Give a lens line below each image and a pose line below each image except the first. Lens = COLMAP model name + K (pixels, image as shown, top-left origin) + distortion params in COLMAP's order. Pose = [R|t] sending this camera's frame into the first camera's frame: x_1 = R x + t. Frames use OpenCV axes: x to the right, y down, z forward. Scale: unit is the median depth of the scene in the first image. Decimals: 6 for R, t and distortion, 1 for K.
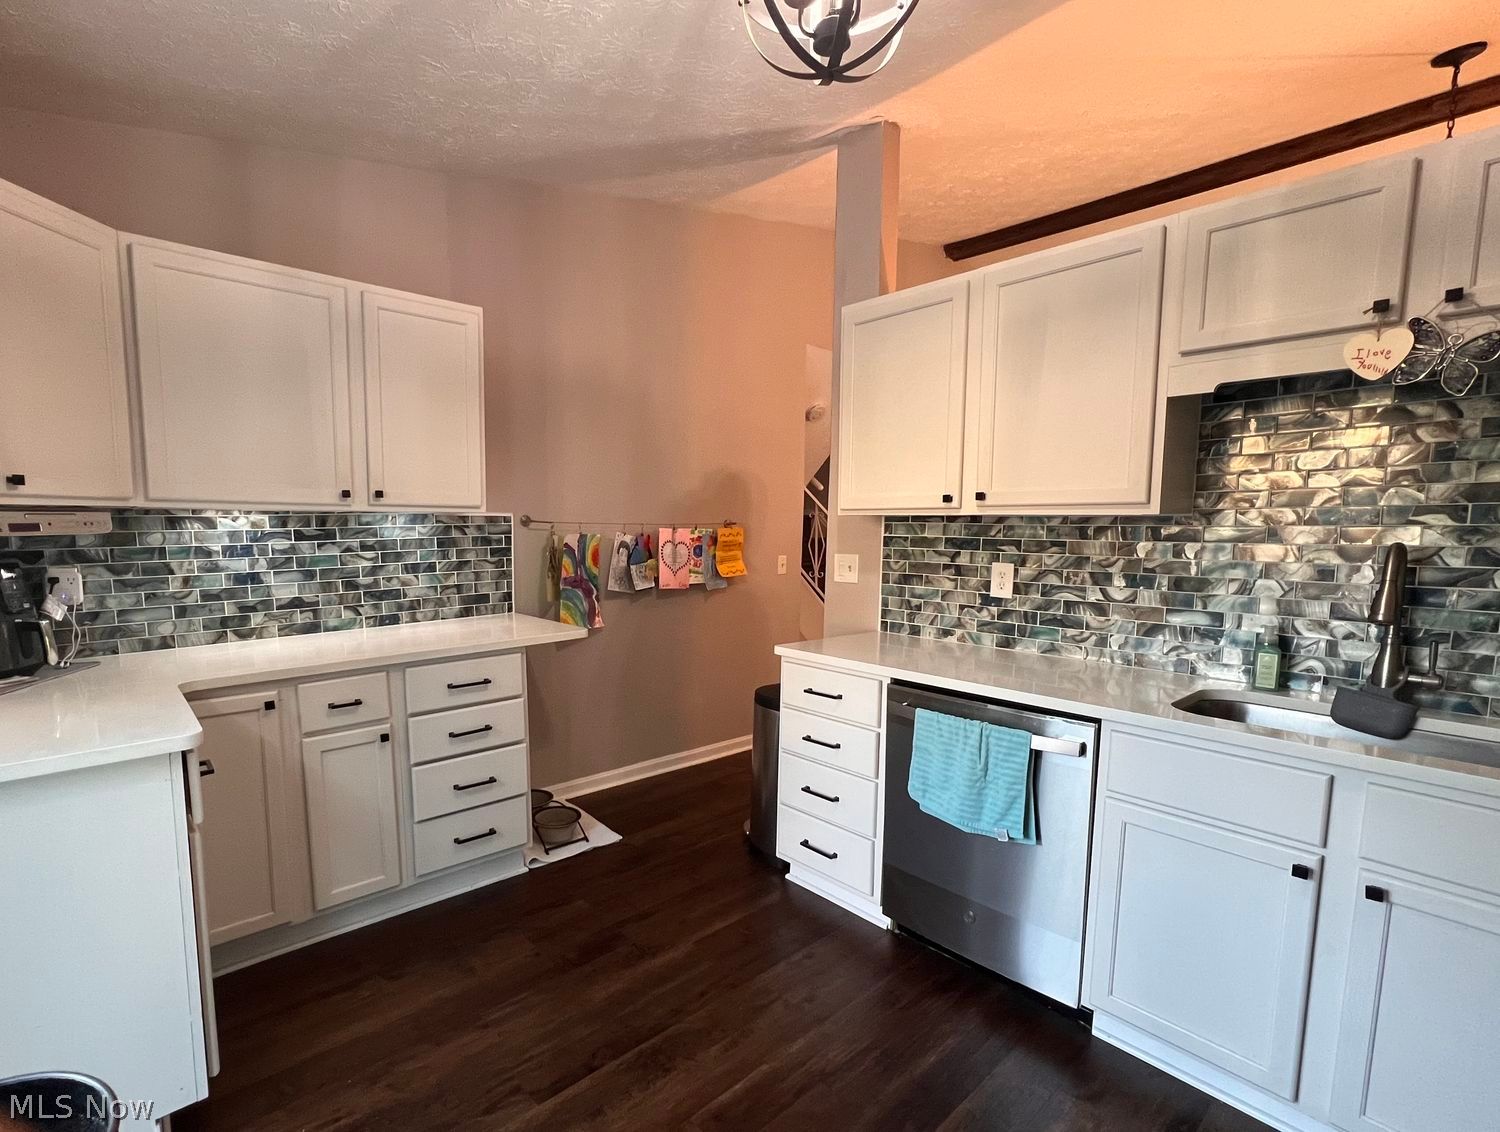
lens RADIAL K [[708.4, 0, 684.3], [0, 708.4, 599.5], [0, 0, 1]] dist [0.003558, 0.000570]
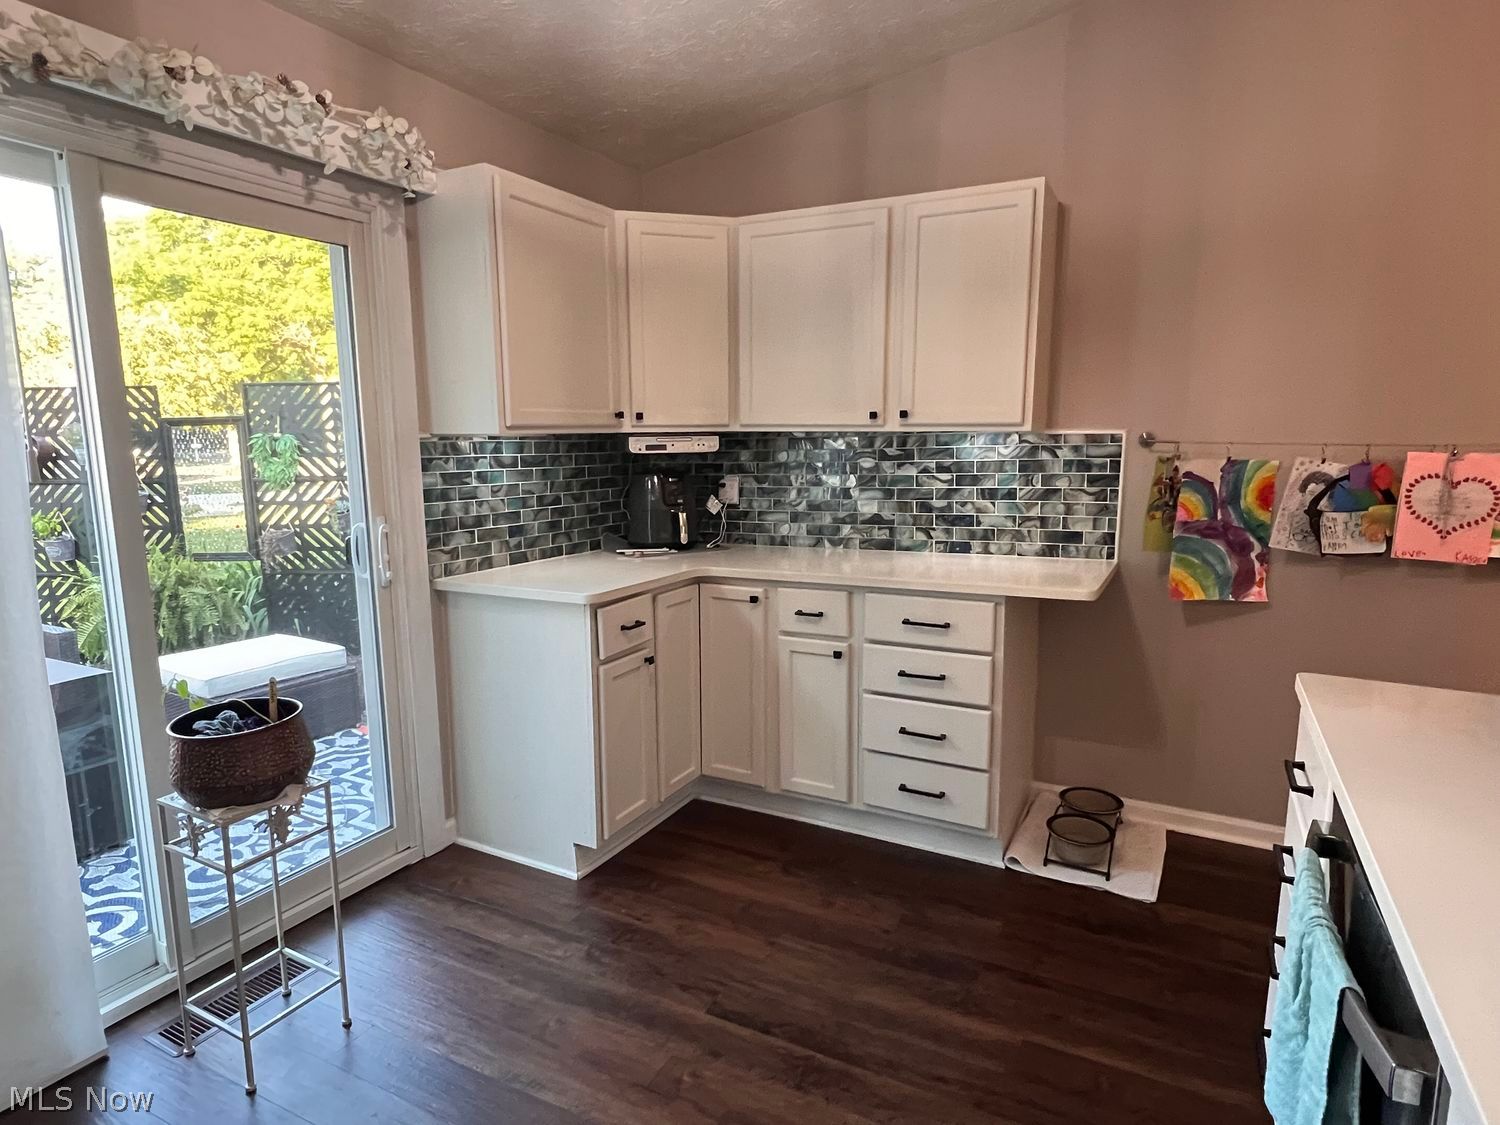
lens RADIAL K [[842.2, 0, 755.7], [0, 842.2, 563.3], [0, 0, 1]] dist [0.001697, 0.000552]
pose [[0.390311, 0.133782, -0.910911, 0.521643], [-0.095007, 0.989957, 0.104682, -0.043919], [0.915768, 0.045684, 0.399101, 0.334916]]
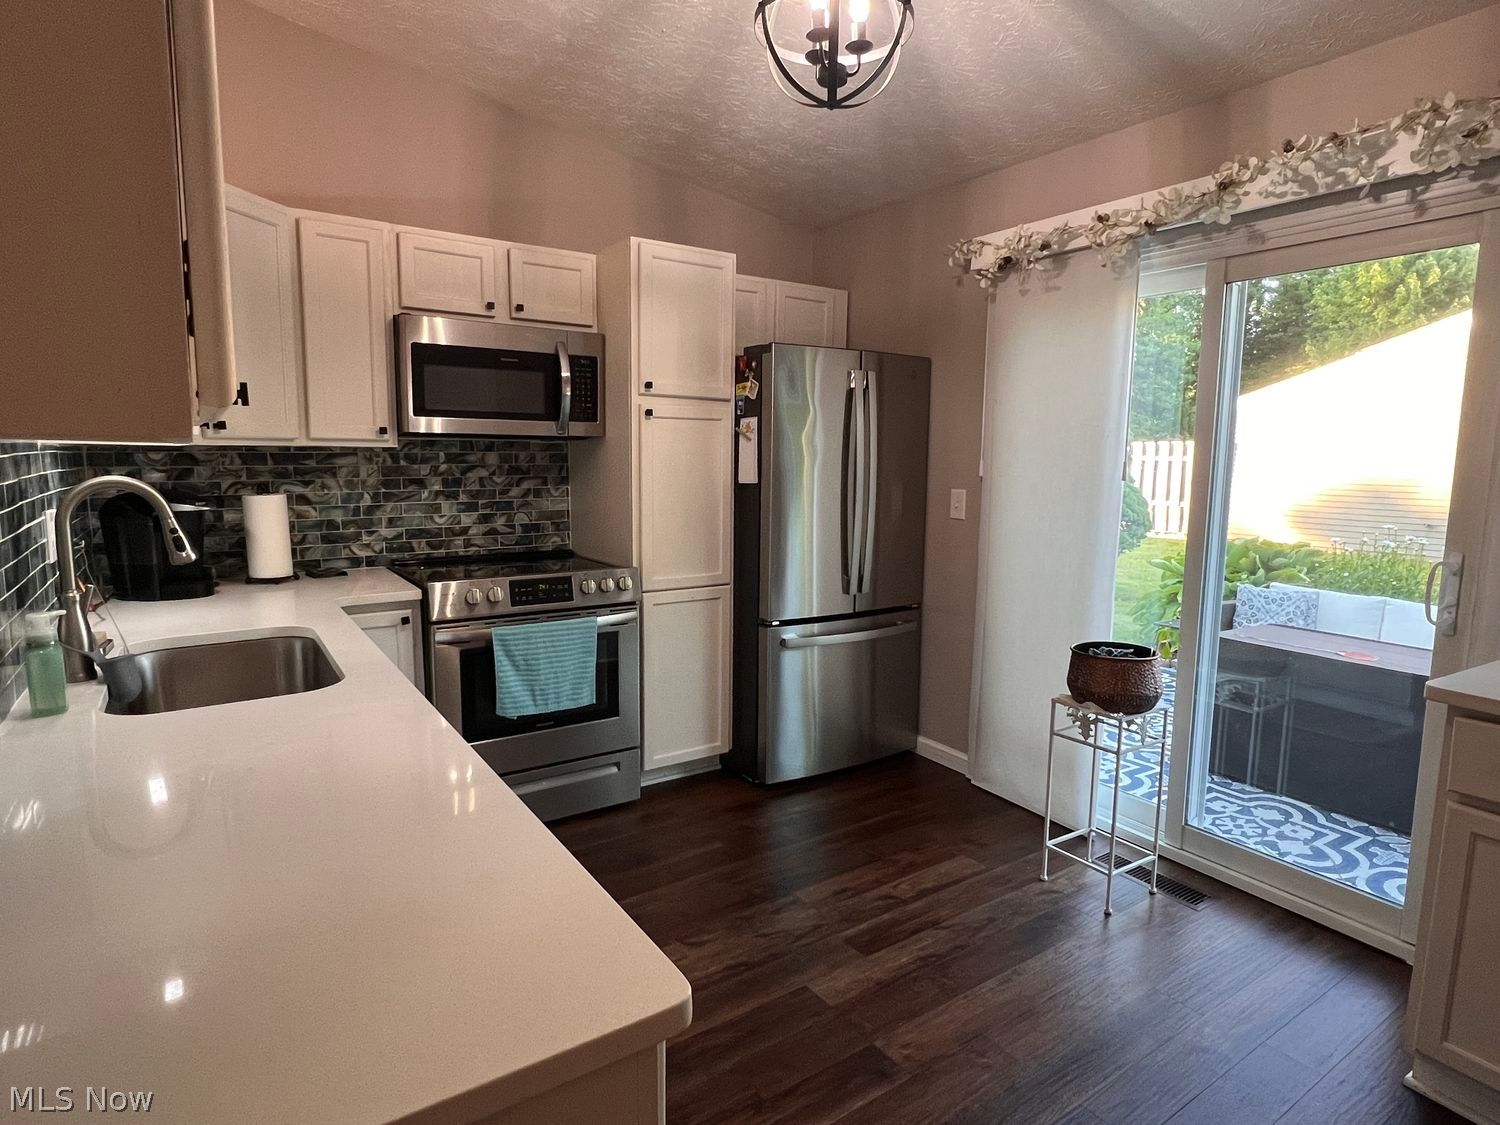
lens RADIAL K [[842.2, 0, 757.2], [0, 842.2, 564.0], [0, 0, 1]] dist [0.001697, 0.000552]
pose [[-0.994812, -0.028472, 0.097662, 0.030001], [-0.003913, 0.970034, 0.242937, -0.149236], [-0.101652, 0.241294, -0.965113, 1.246539]]
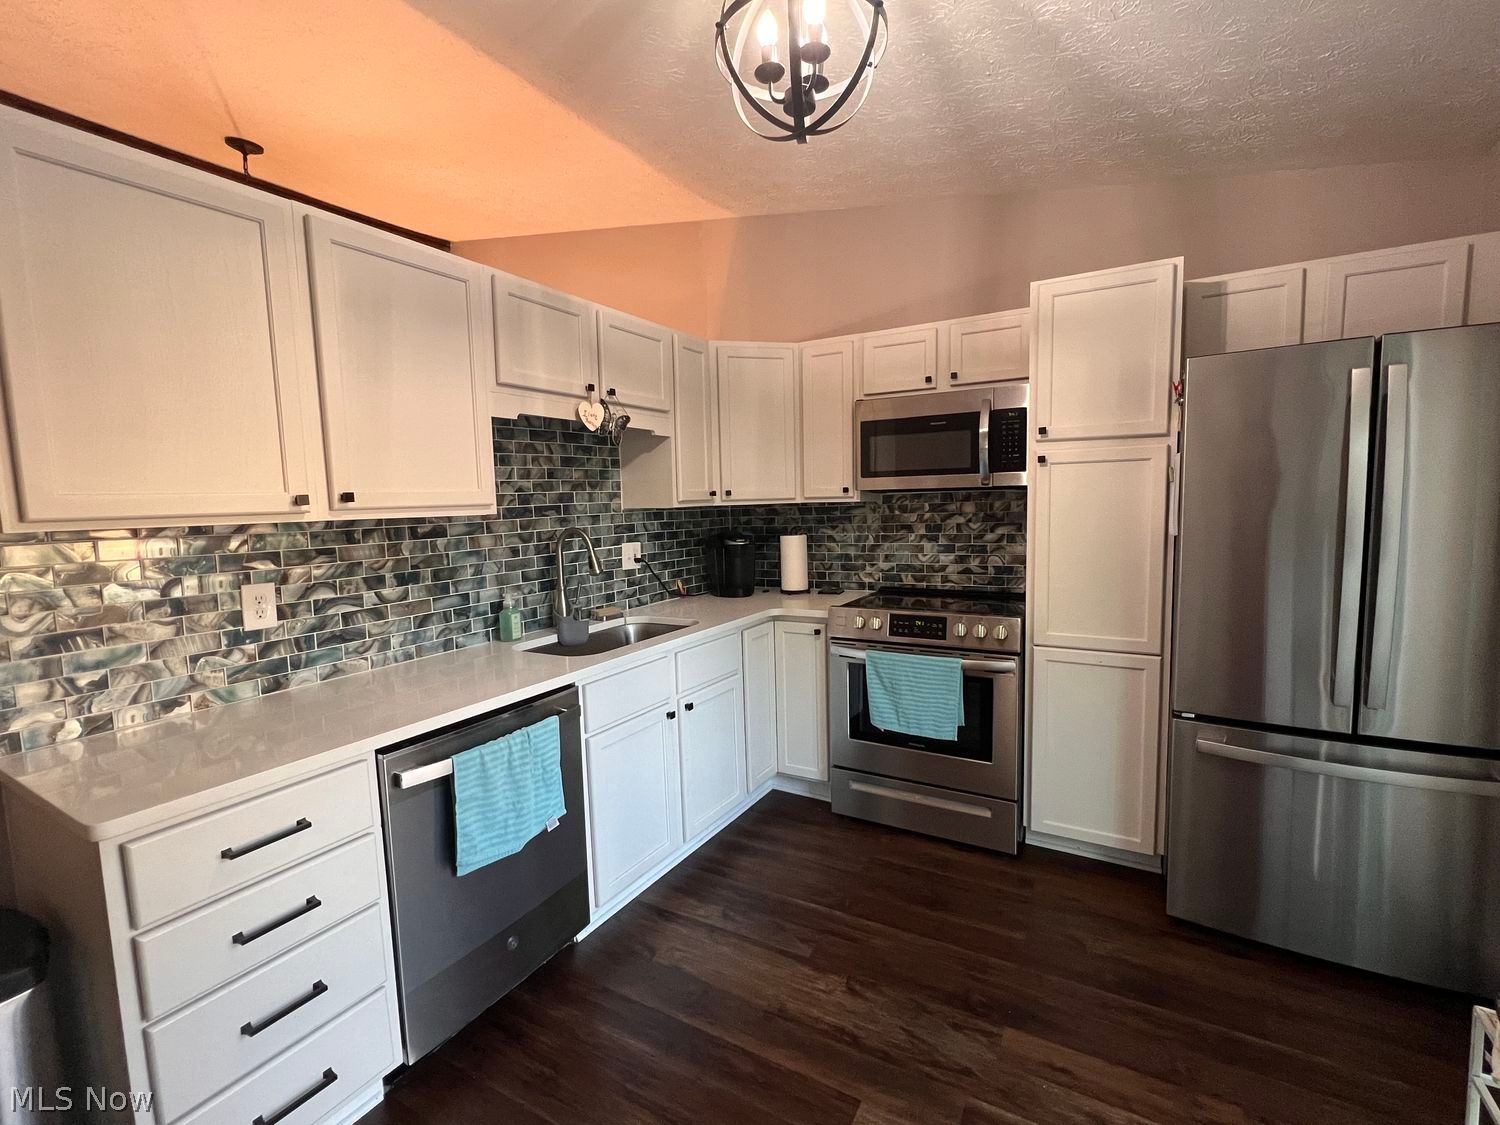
lens RADIAL K [[670.4, 0, 748.8], [0, 670.4, 562.0], [0, 0, 1]] dist [-0.001589, 0.000313]
pose [[-0.327910, -0.084905, 0.940886, -0.415492], [0.130943, 0.982255, 0.134274, -0.106333], [-0.935590, 0.167232, -0.310974, 0.755461]]
